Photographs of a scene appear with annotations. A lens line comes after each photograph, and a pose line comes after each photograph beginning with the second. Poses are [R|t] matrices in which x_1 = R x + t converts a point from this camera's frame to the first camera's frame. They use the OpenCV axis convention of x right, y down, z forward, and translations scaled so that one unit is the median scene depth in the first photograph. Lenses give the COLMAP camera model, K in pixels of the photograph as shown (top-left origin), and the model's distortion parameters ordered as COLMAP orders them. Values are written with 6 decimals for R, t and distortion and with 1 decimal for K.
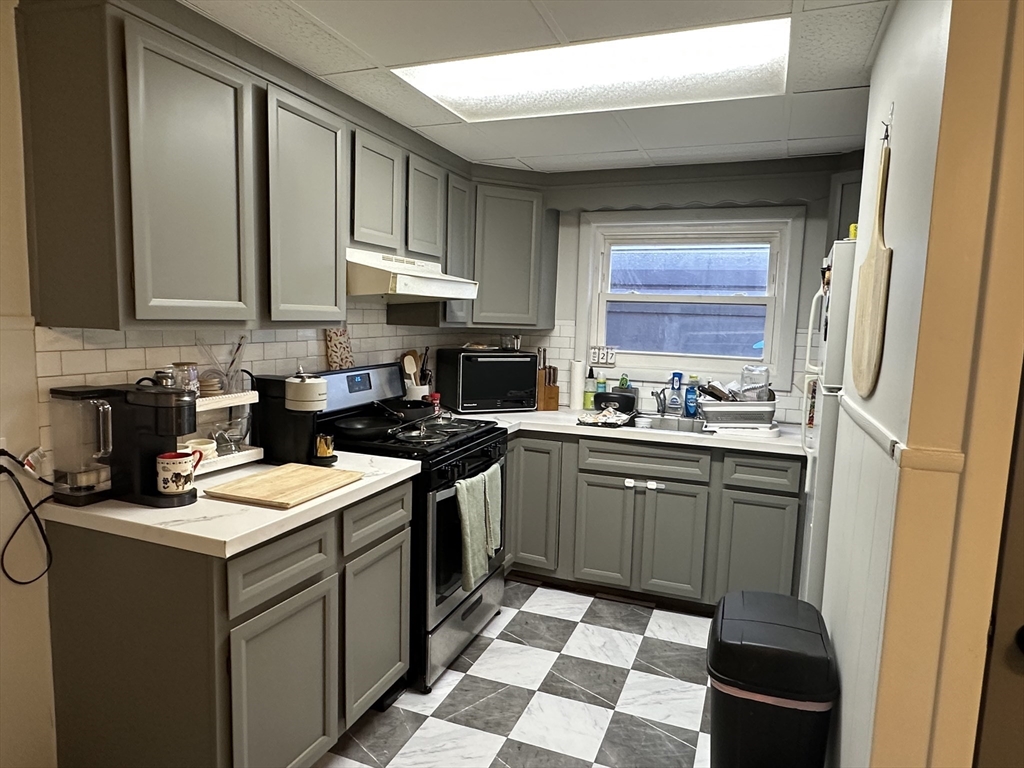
lens RADIAL K [[636.3, 0, 509.4], [0, 636.3, 395.8], [0, 0, 1]] dist [0.000882, -0.033720]
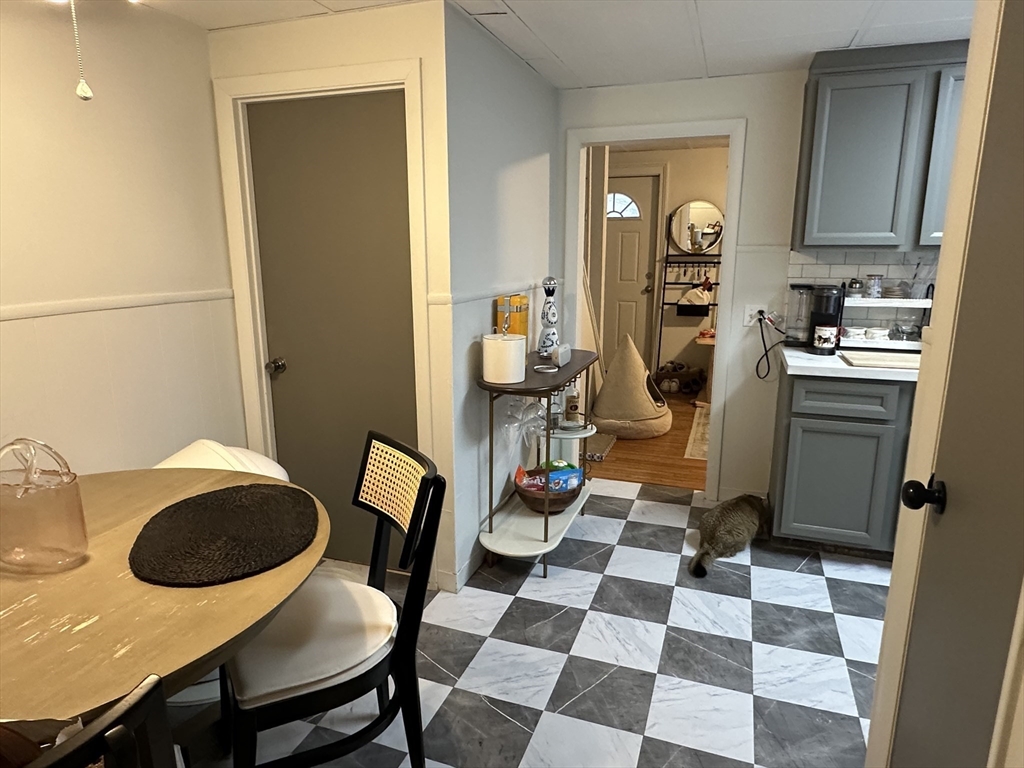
lens RADIAL K [[636.3, 0, 509.4], [0, 636.3, 395.8], [0, 0, 1]] dist [0.000882, -0.033720]
pose [[0.033069, 0.200161, -0.979205, 1.140116], [-0.106417, 0.974876, 0.195683, 0.031722], [0.993772, 0.097733, 0.053539, 0.077125]]
